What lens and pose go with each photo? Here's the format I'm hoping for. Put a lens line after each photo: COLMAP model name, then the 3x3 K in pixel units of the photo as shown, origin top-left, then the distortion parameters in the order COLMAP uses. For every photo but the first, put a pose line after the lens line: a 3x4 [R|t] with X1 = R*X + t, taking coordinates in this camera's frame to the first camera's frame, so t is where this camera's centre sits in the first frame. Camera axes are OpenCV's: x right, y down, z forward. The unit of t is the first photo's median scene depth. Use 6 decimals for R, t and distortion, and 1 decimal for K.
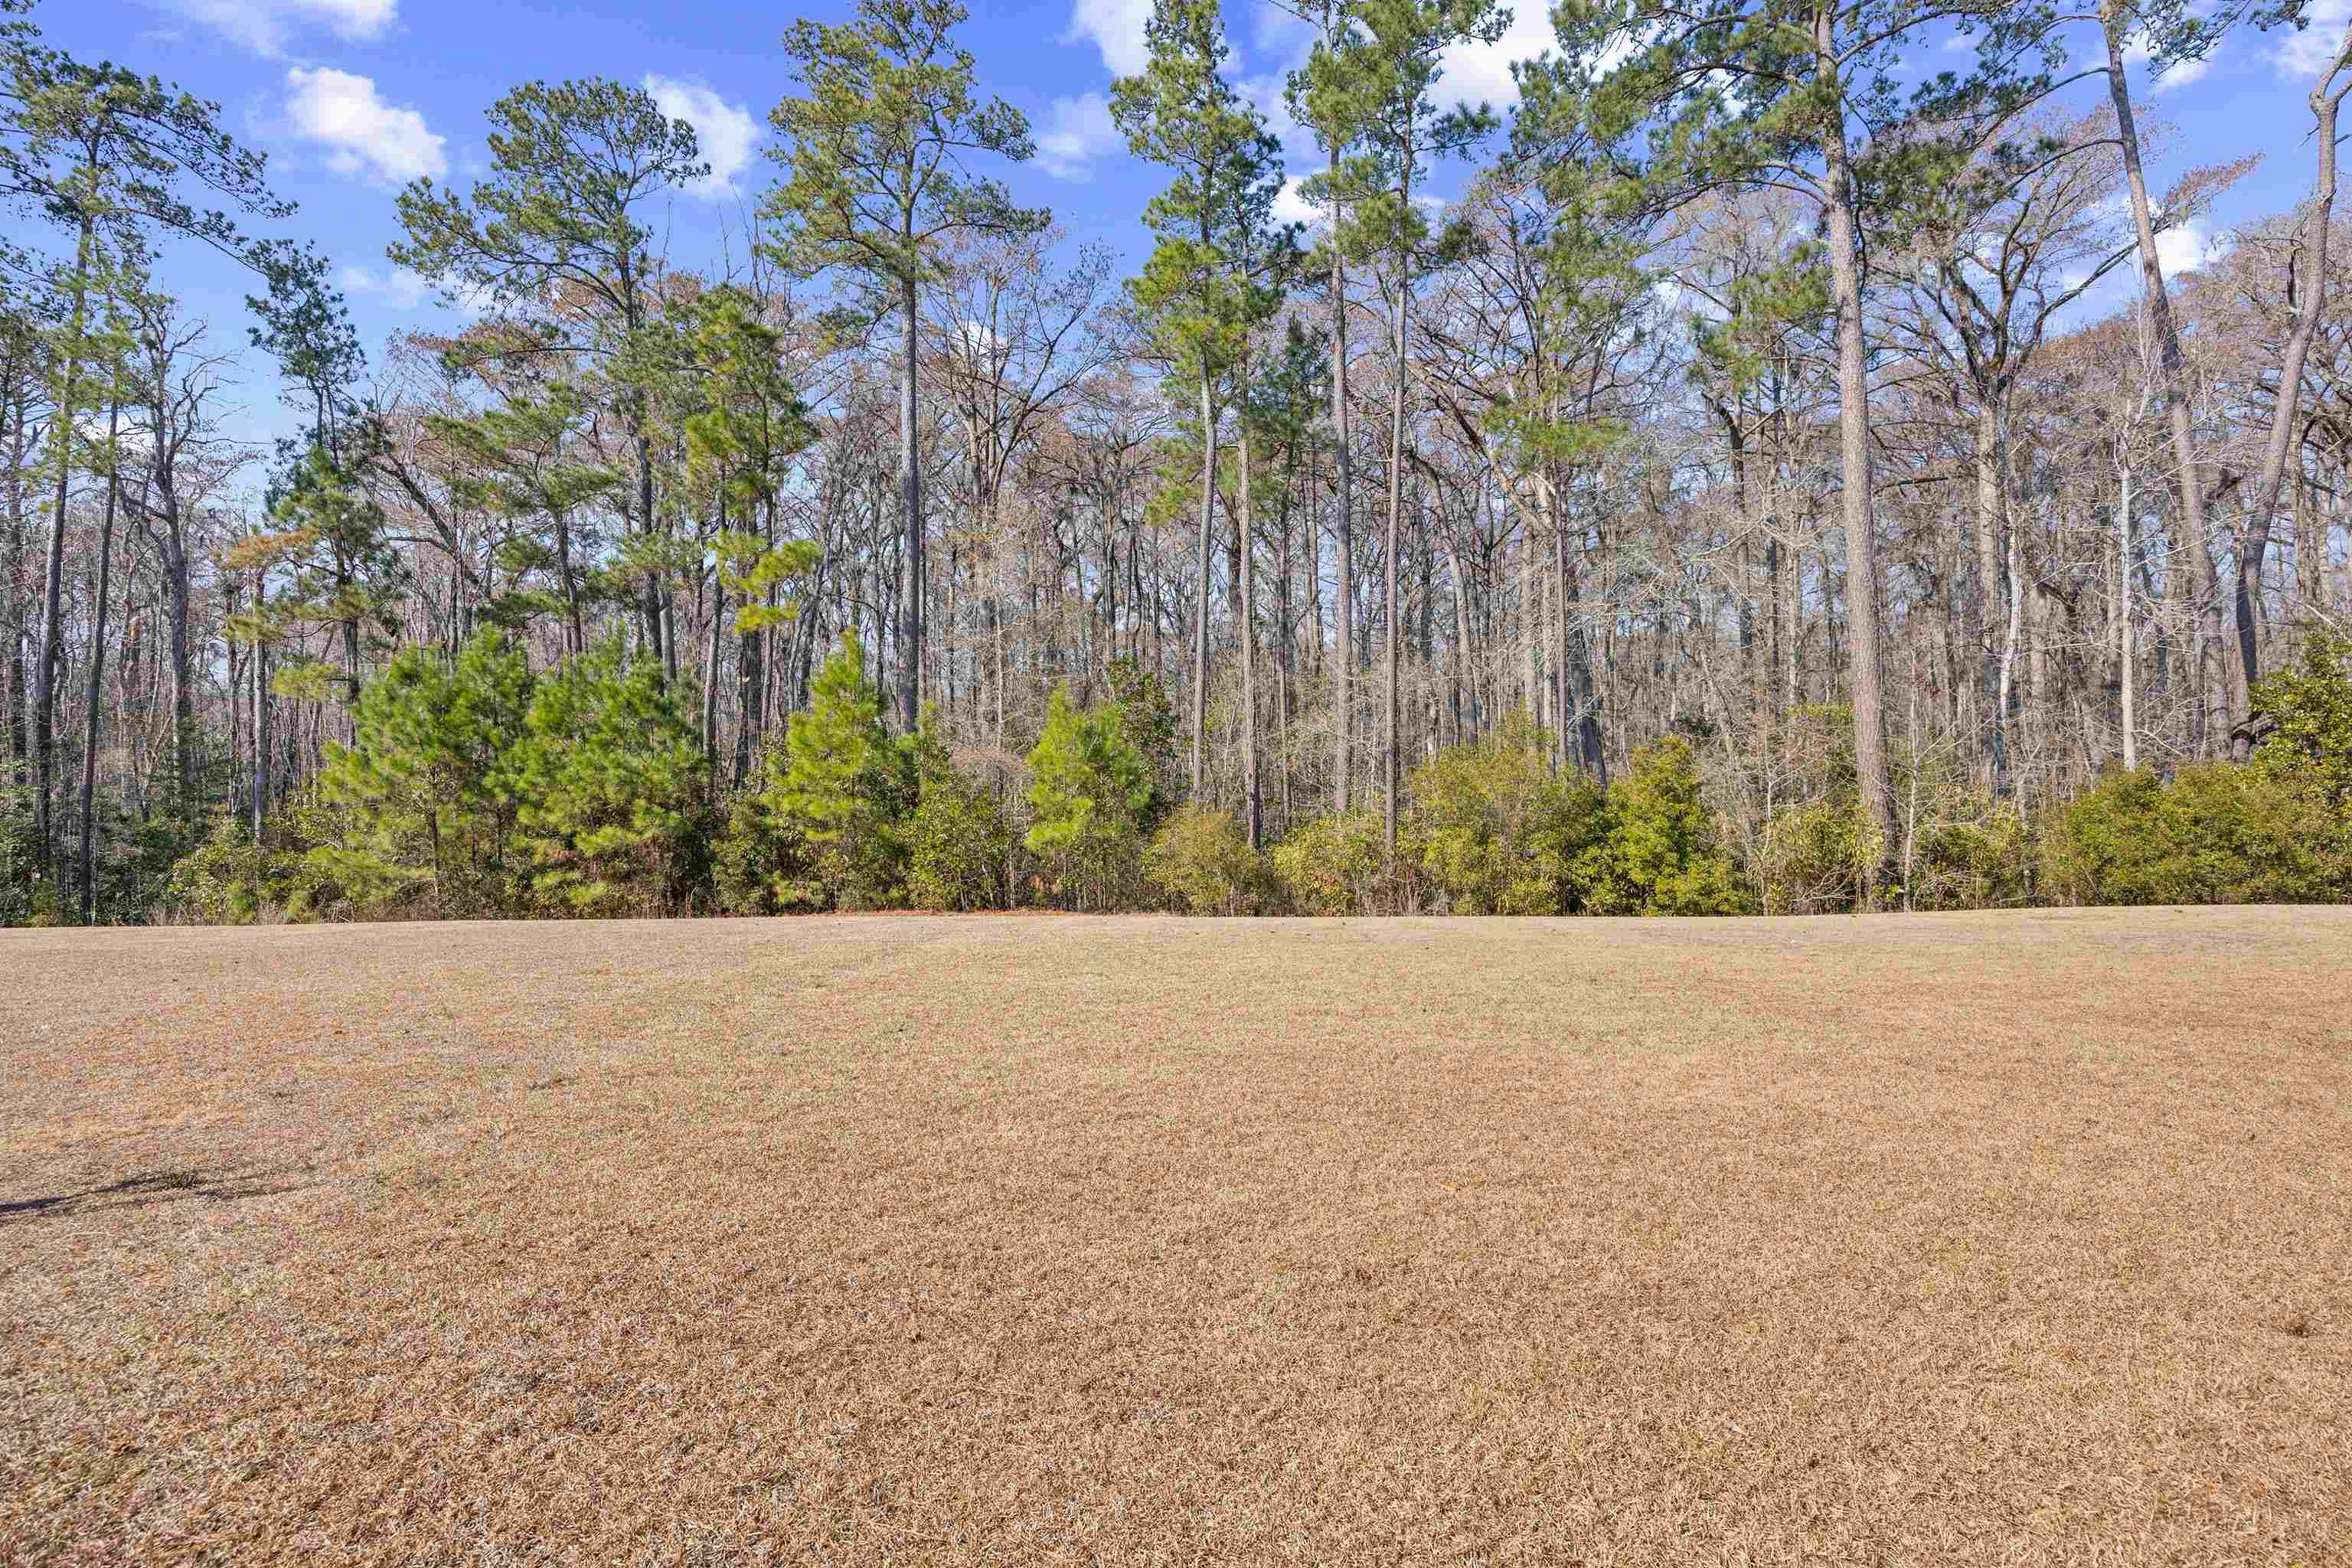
lens RADIAL K [[1092.2, 0, 1164.8], [0, 1092.2, 772.0], [0, 0, 1]] dist [-0.015061, 0.001707]
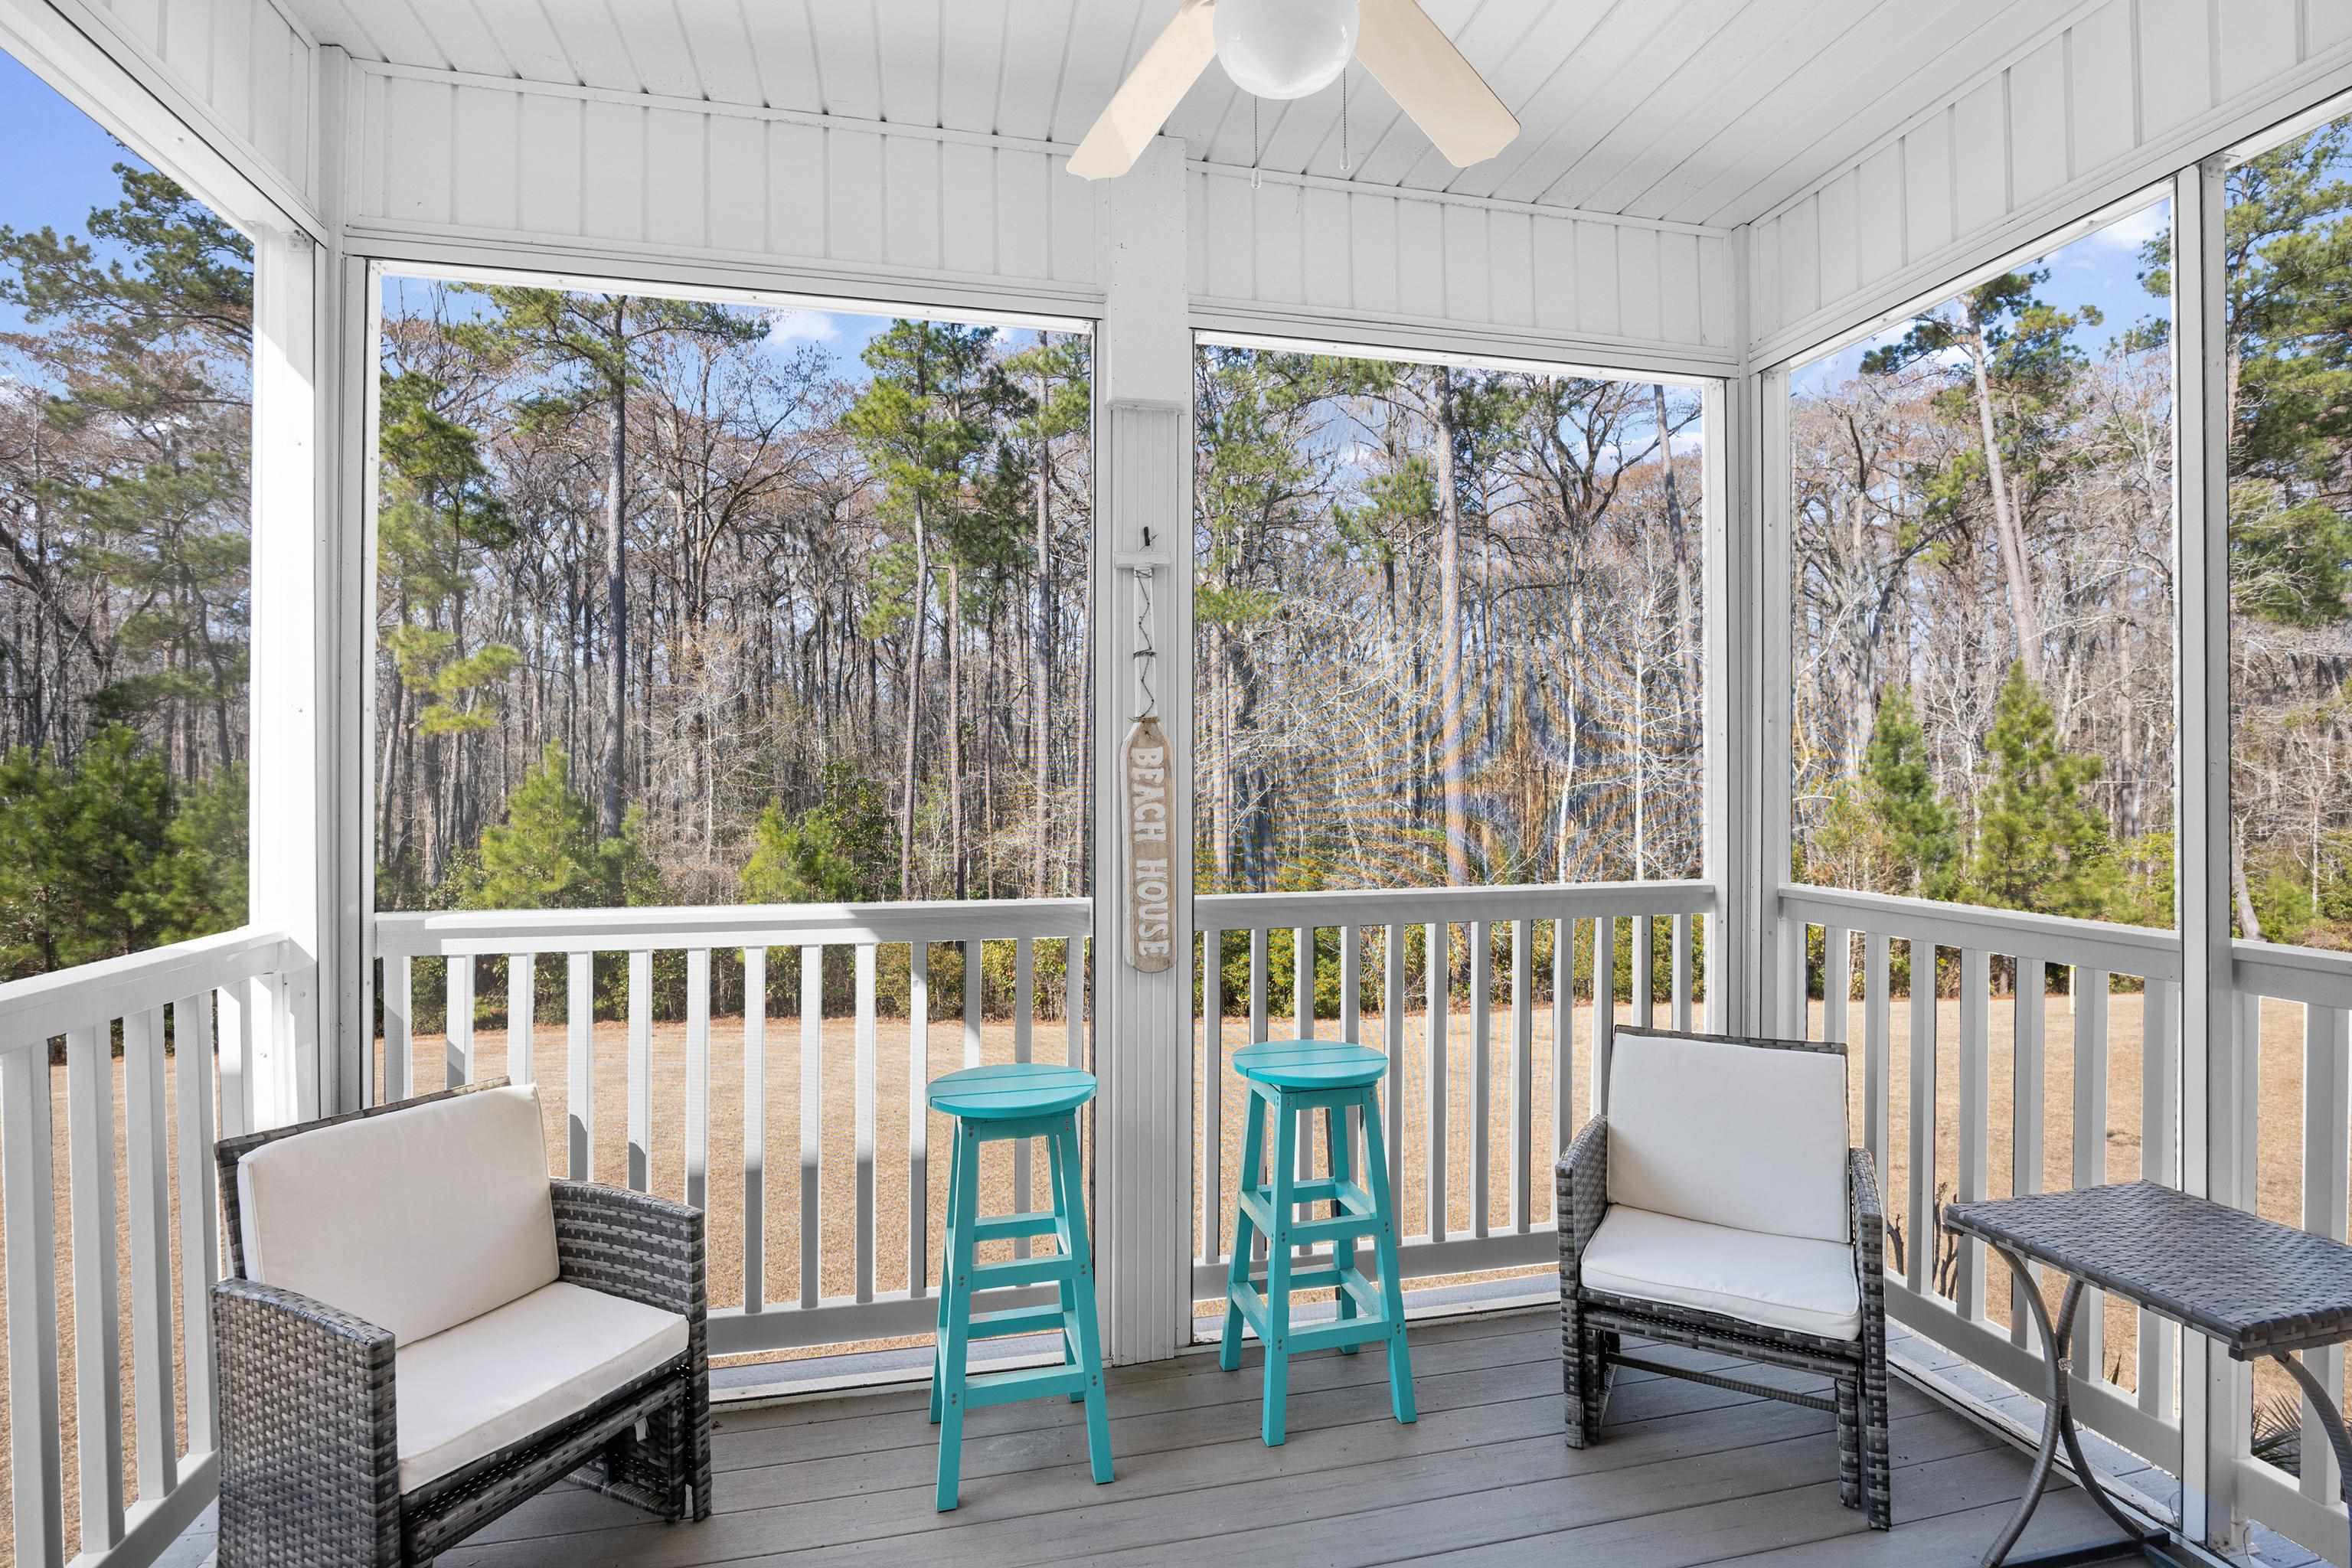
lens RADIAL K [[1092.2, 0, 1156.3], [0, 1092.2, 764.6], [0, 0, 1]] dist [-0.015061, 0.001707]
pose [[0.969589, 0.013153, 0.244386, 0.006323], [-0.011377, 0.999898, -0.008680, -0.099149], [-0.244475, 0.005635, 0.969639, -0.097826]]
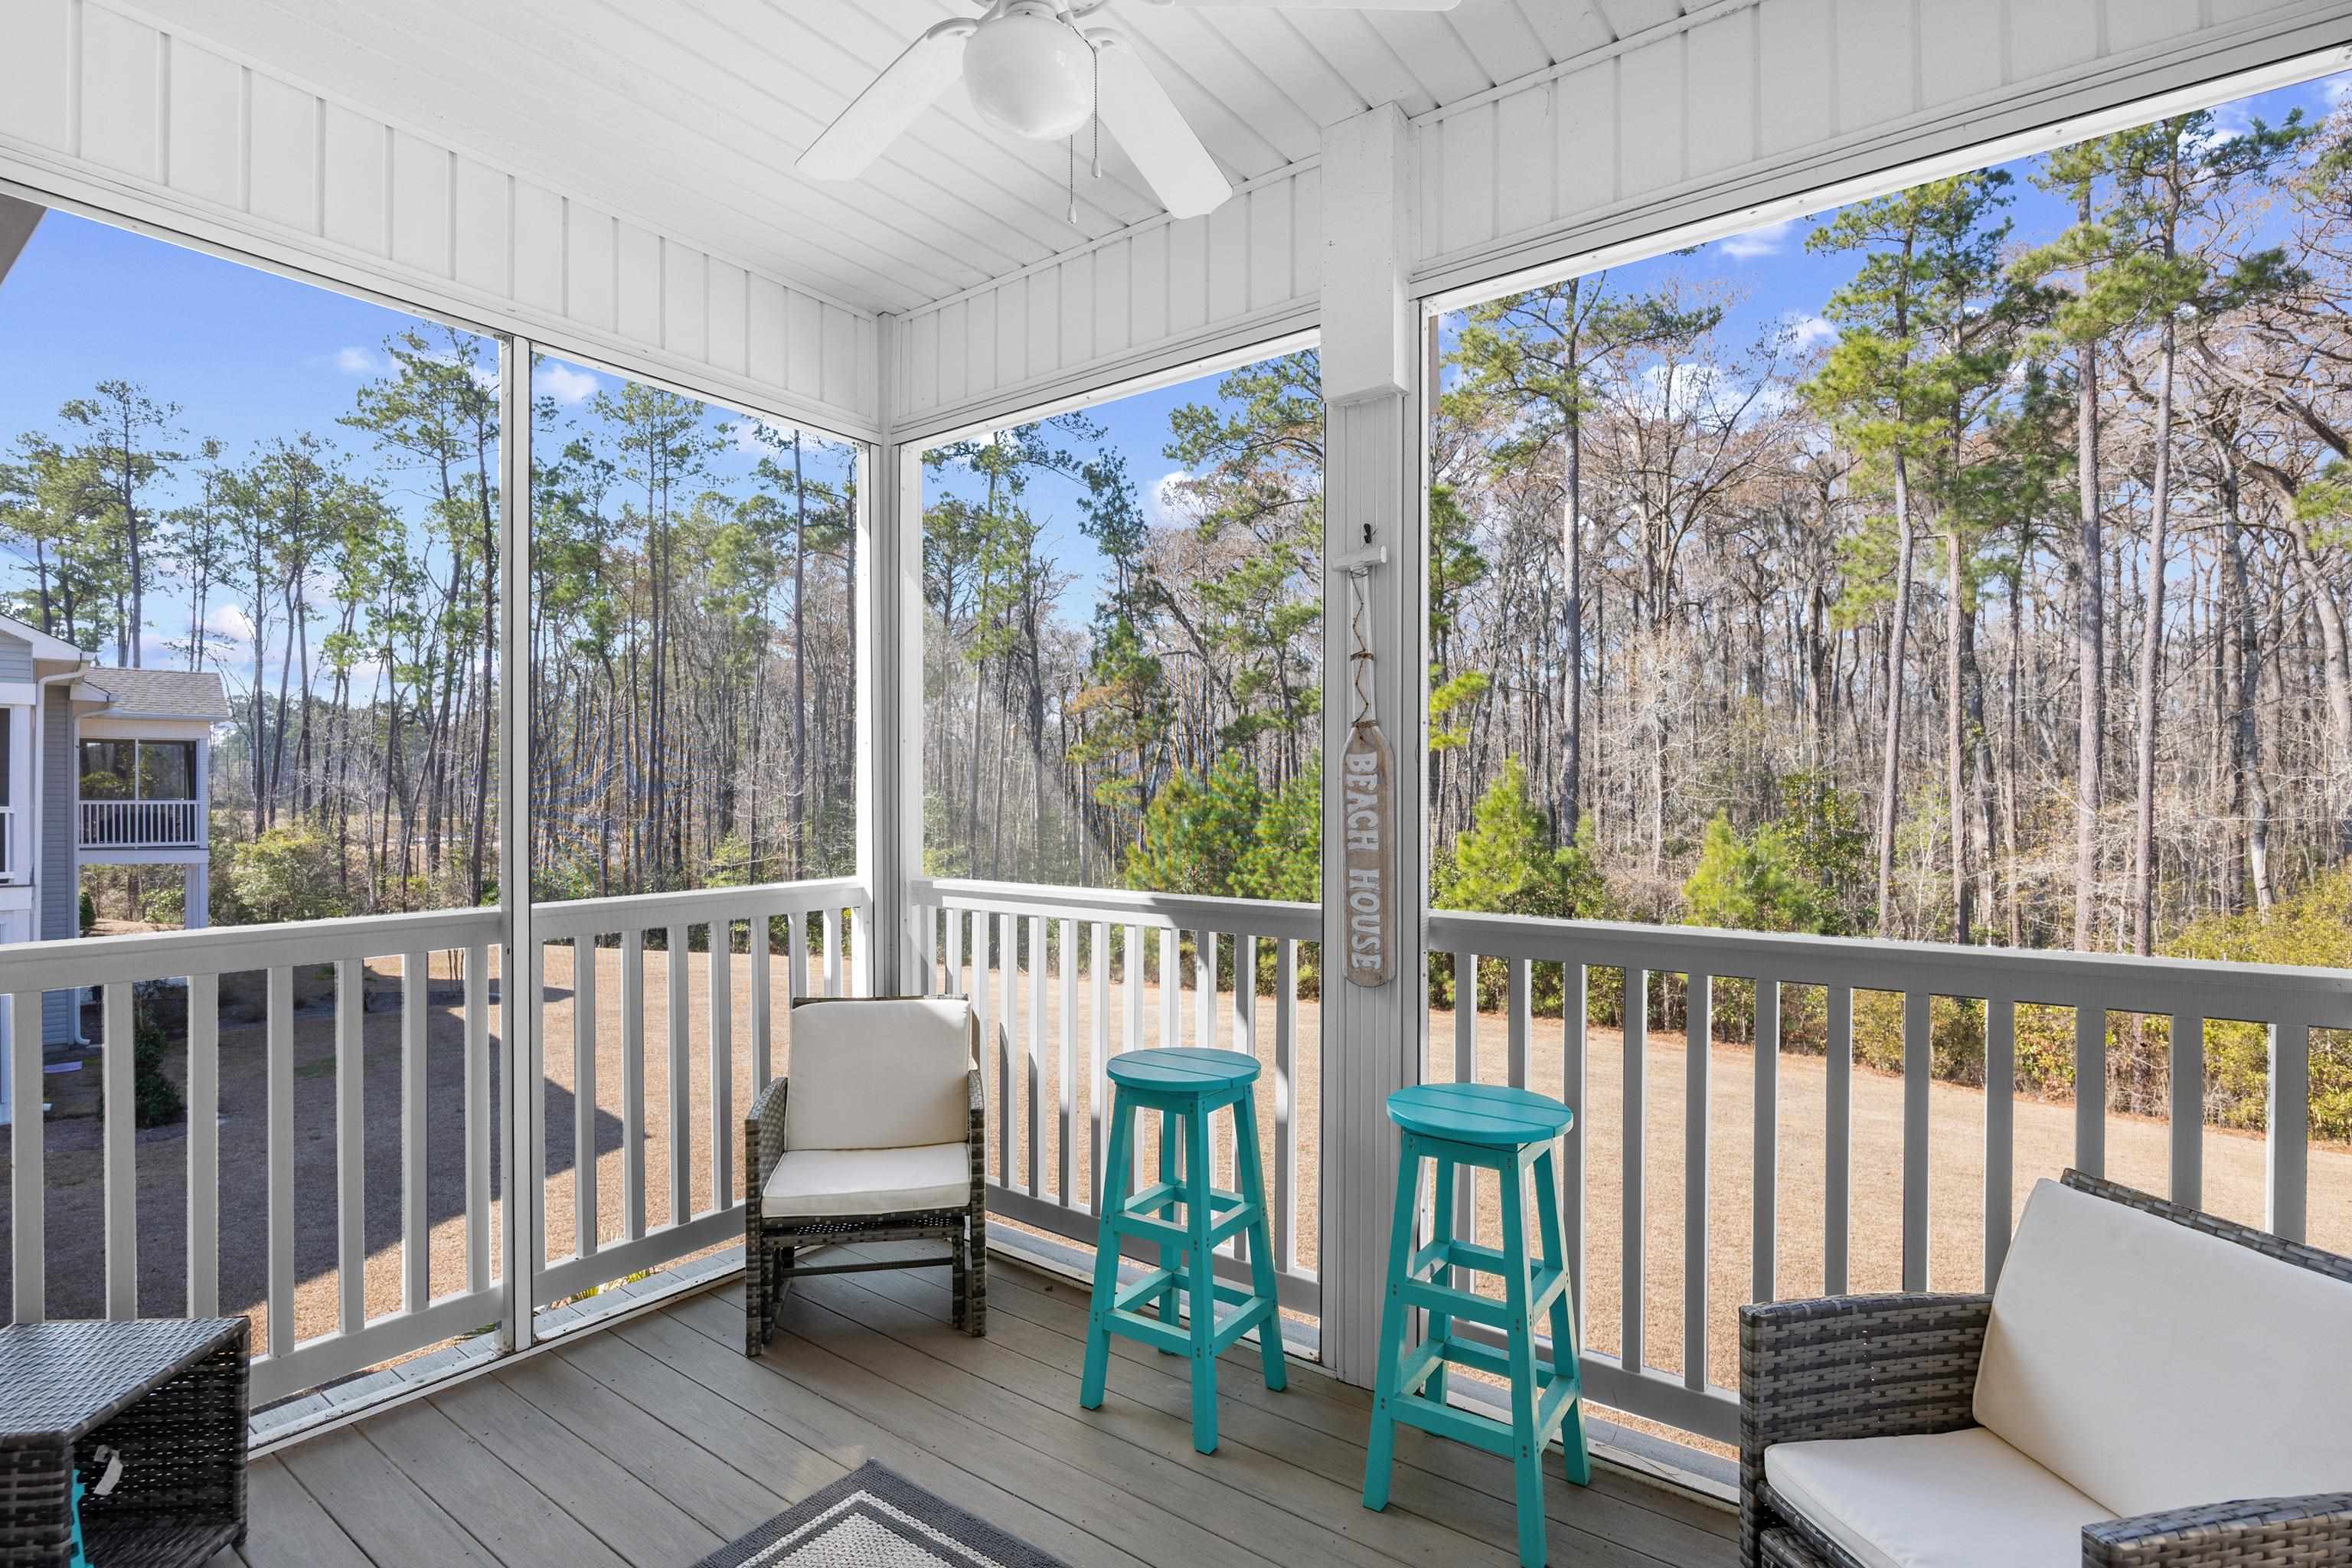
lens RADIAL K [[1092.2, 0, 1177.1], [0, 1092.2, 788.8], [0, 0, 1]] dist [-0.015061, 0.001707]
pose [[0.825296, 0.008322, -0.564638, 0.049313], [-0.003529, 0.999948, 0.009580, -0.099237], [0.564689, -0.005914, 0.825283, -0.092140]]
